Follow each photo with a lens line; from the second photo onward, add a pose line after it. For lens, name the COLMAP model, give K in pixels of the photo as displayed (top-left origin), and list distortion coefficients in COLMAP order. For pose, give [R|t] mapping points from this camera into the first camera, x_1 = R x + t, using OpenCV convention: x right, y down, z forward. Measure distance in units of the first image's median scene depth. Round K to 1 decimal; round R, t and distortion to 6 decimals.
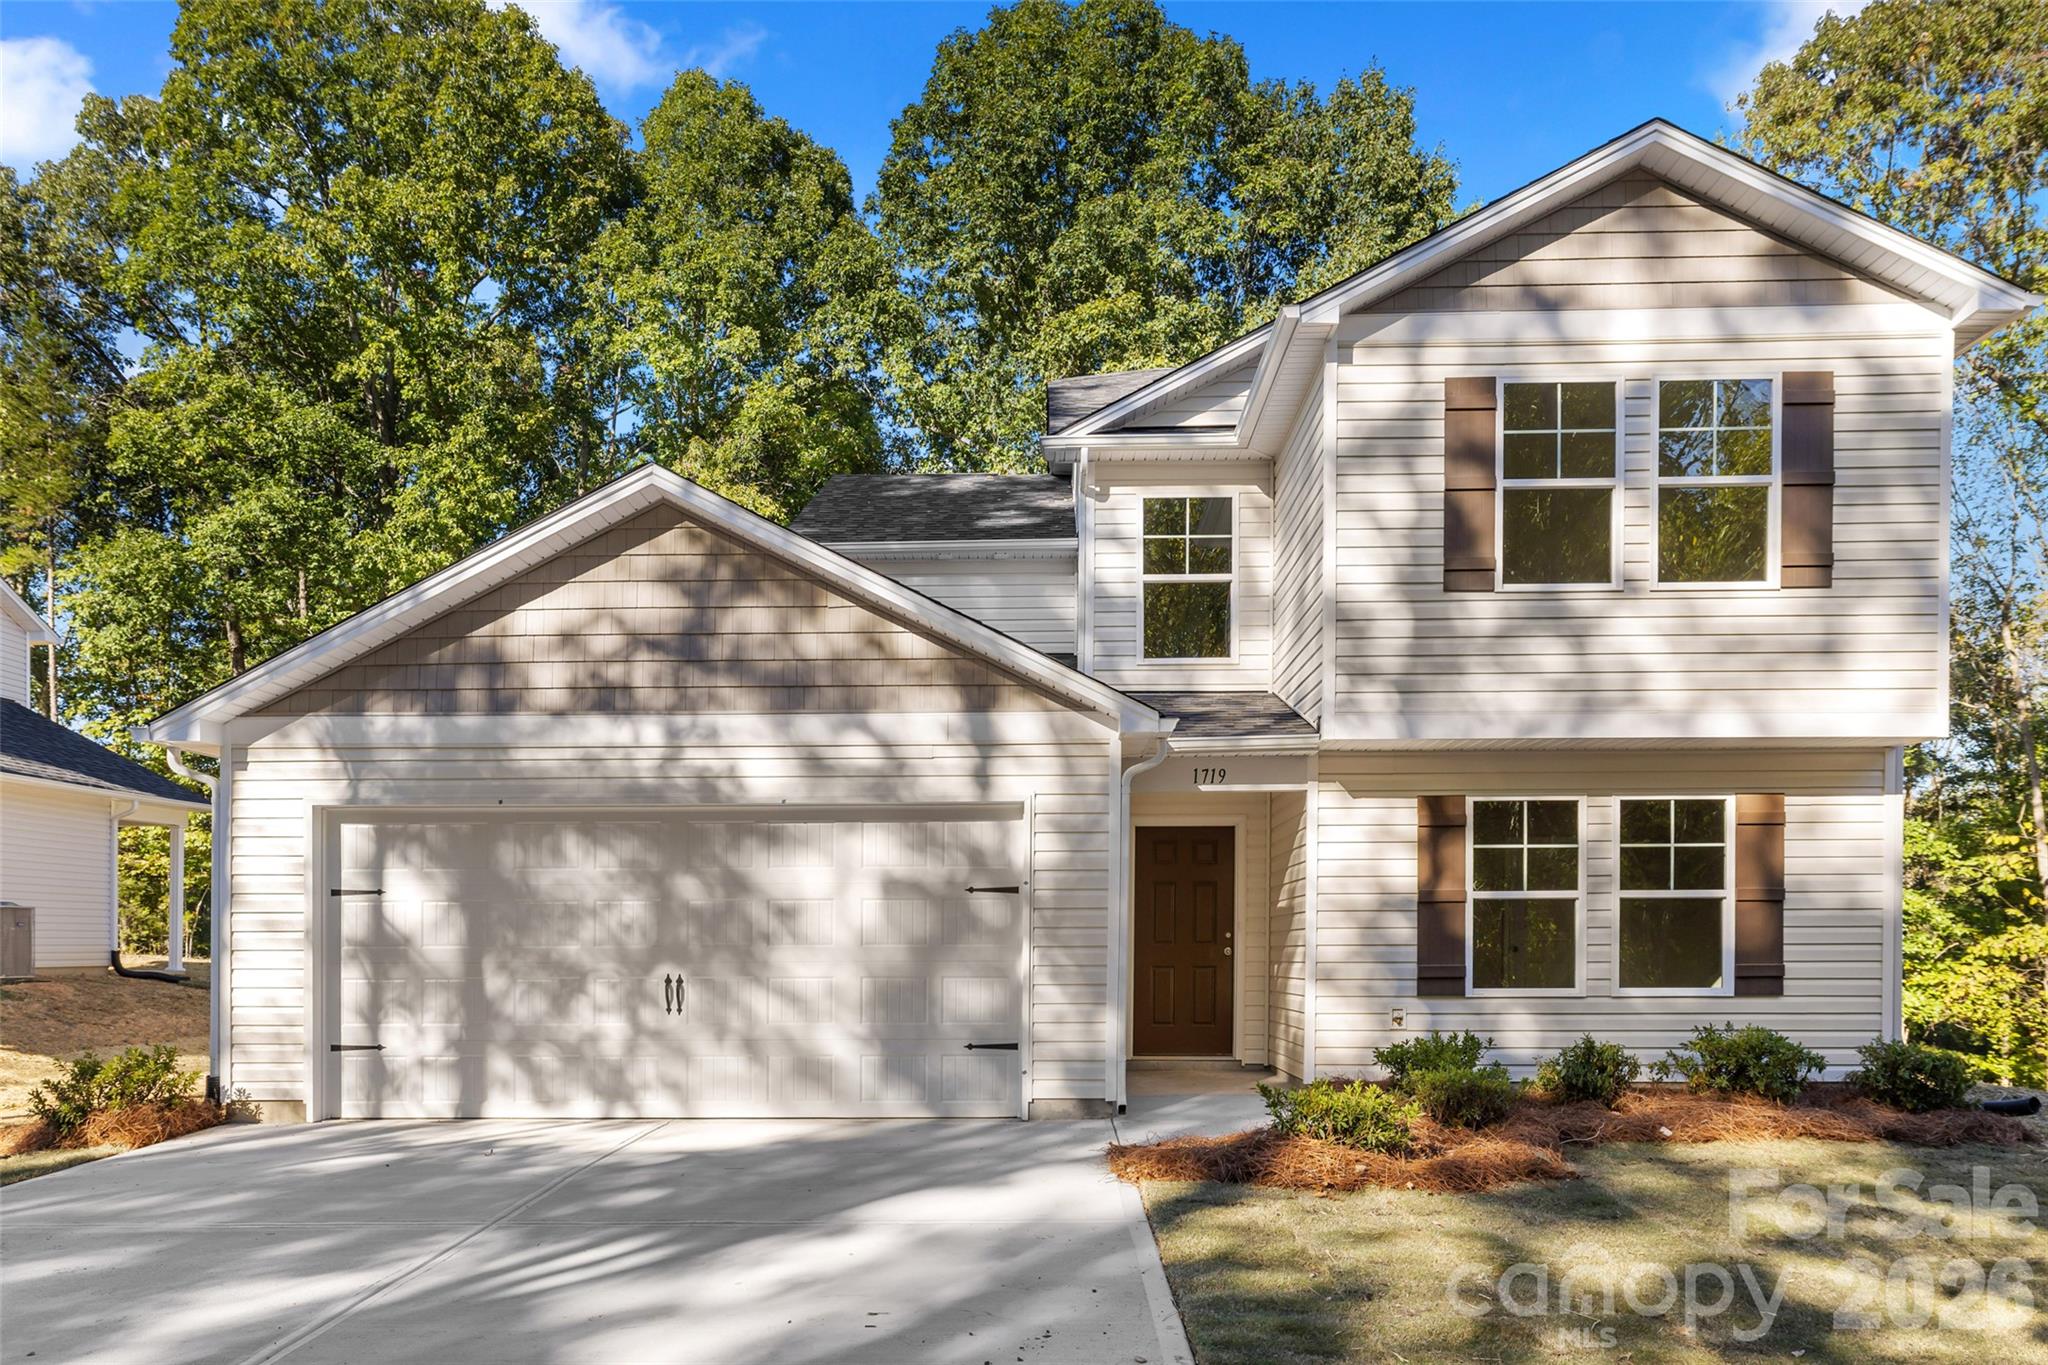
lens RADIAL K [[1321.8, 0, 1019.8], [0, 1321.8, 788.5], [0, 0, 1]] dist [0.002630, 0.002322]
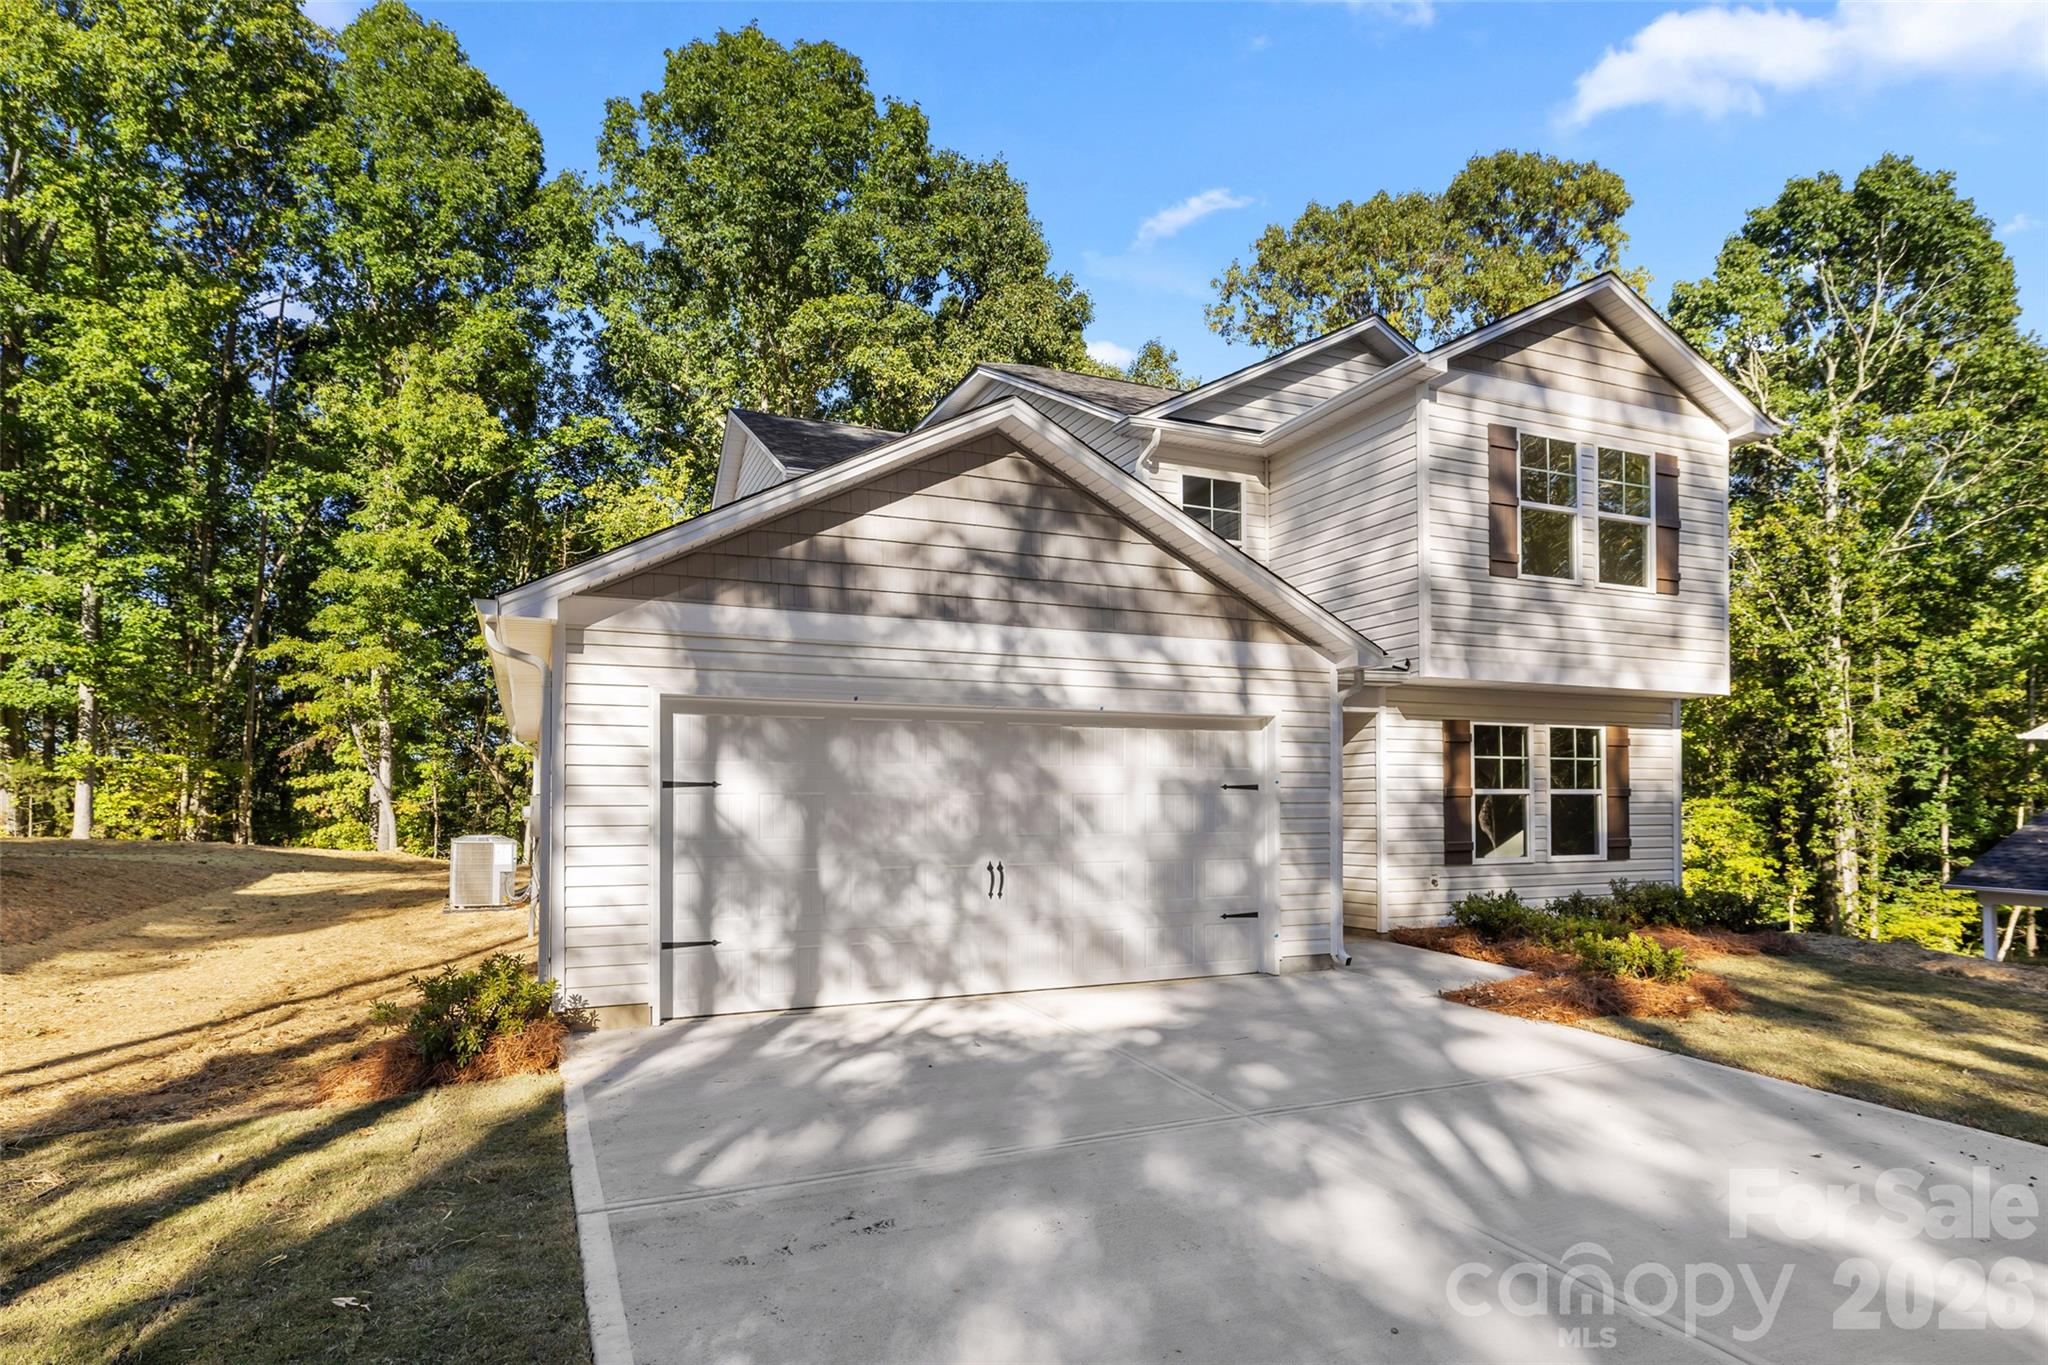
lens RADIAL K [[1021.5, 0, 1033.3], [0, 1021.5, 687.3], [0, 0, 1]] dist [-0.000107, 0.001166]
pose [[0.917502, 0.045701, 0.395097, -0.545924], [-0.045014, 0.998926, -0.011015, 0.002799], [-0.395176, -0.007679, 0.918573, 0.198013]]
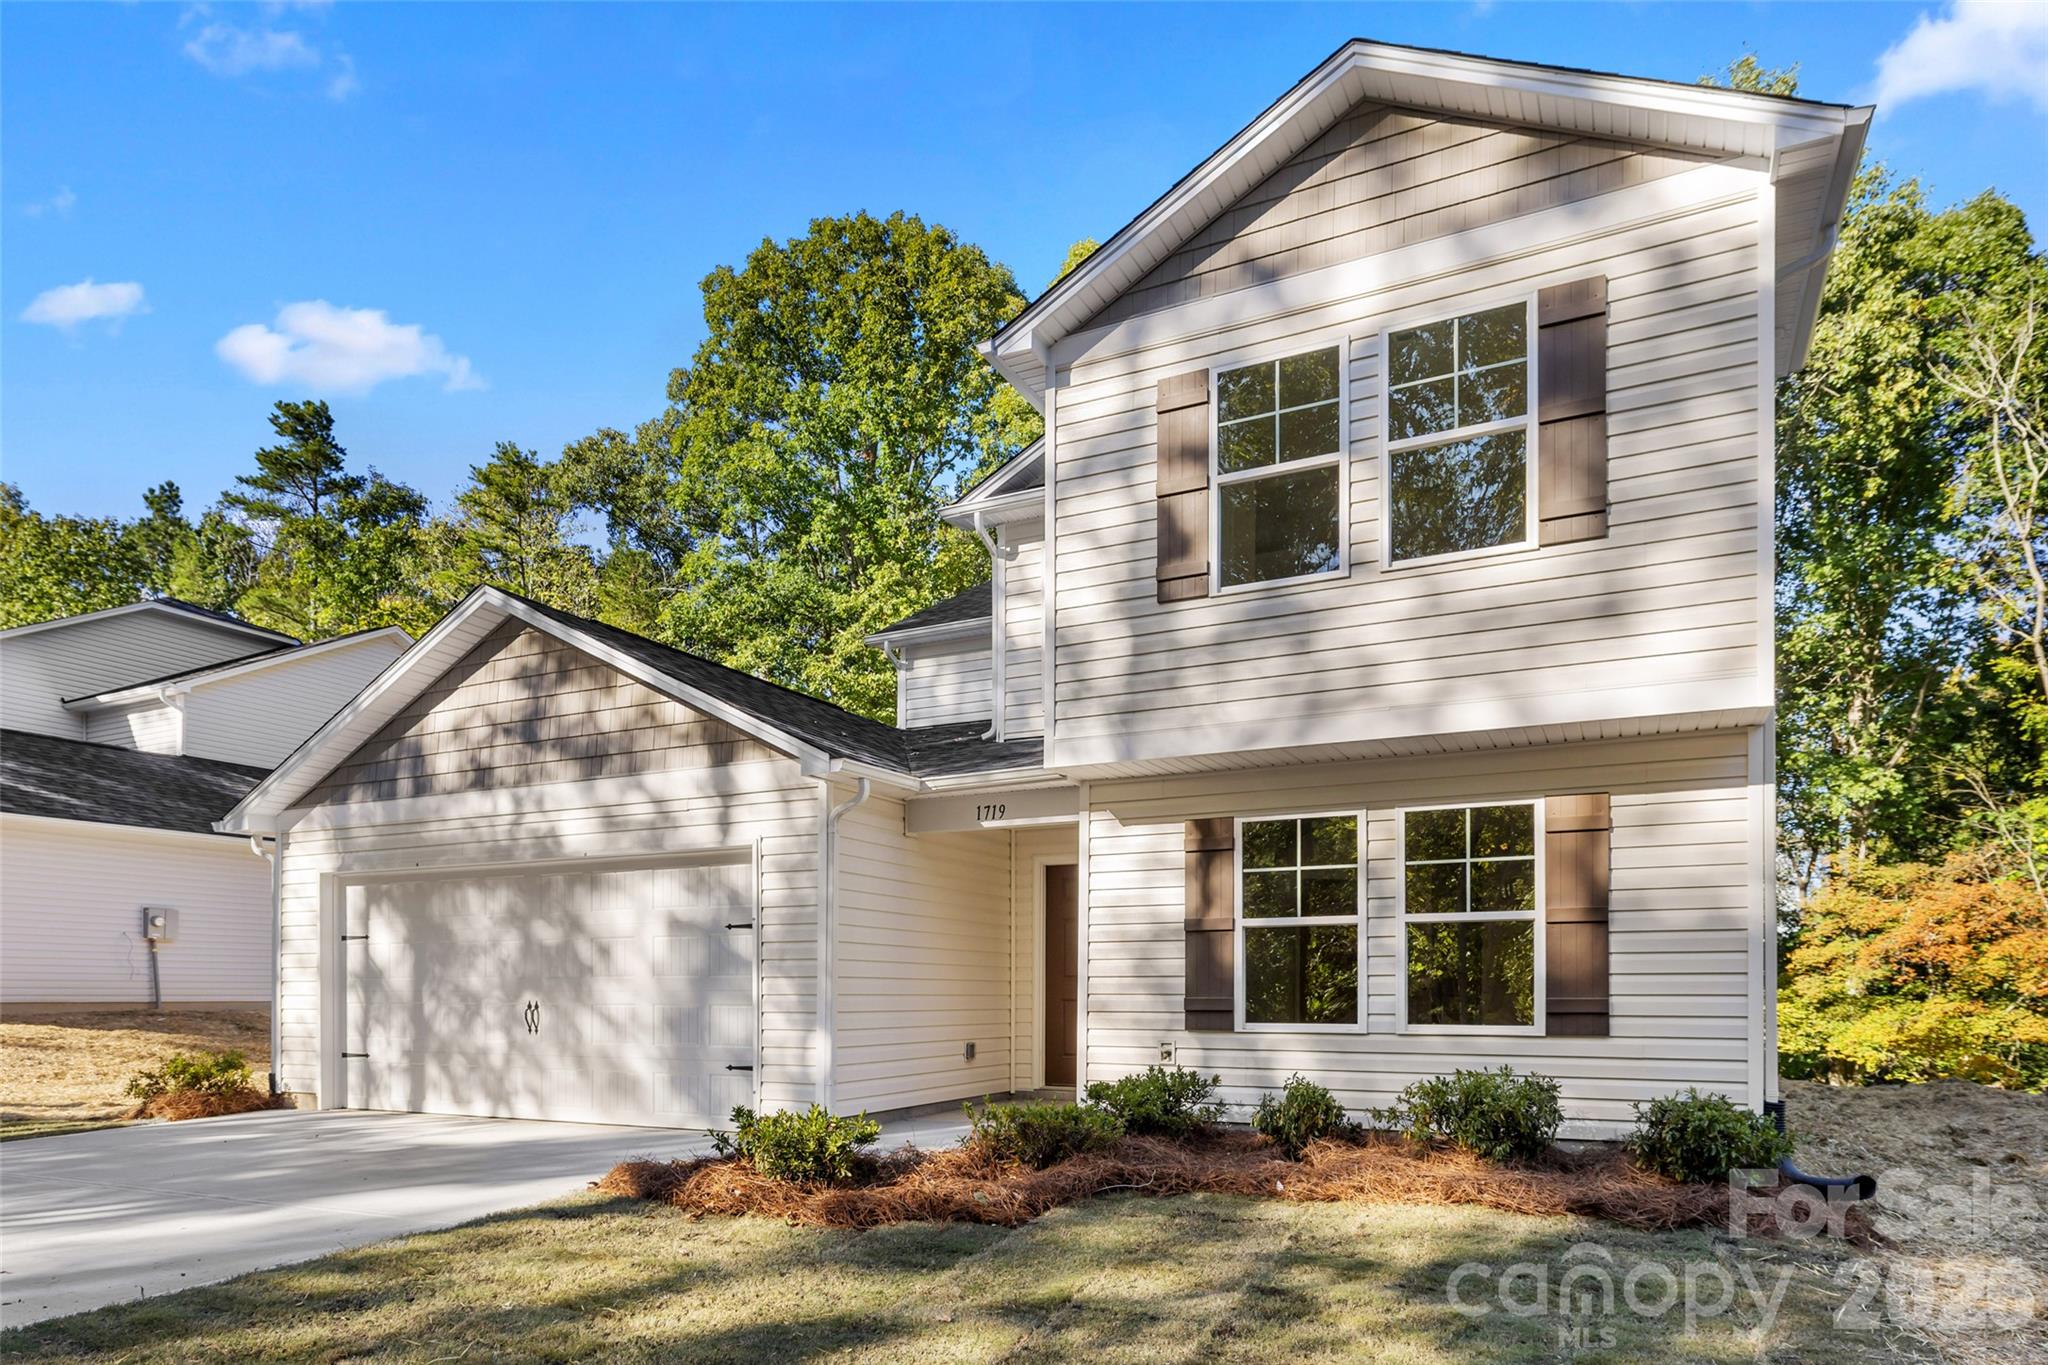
lens RADIAL K [[1185.8, 0, 1022.6], [0, 1185.8, 848.3], [0, 0, 1]] dist [0.003356, 0.000092]
pose [[0.911043, -0.046551, -0.409674, 0.573308], [0.044010, 0.998909, -0.015634, 0.035982], [0.409955, -0.003787, 0.912098, 0.180866]]
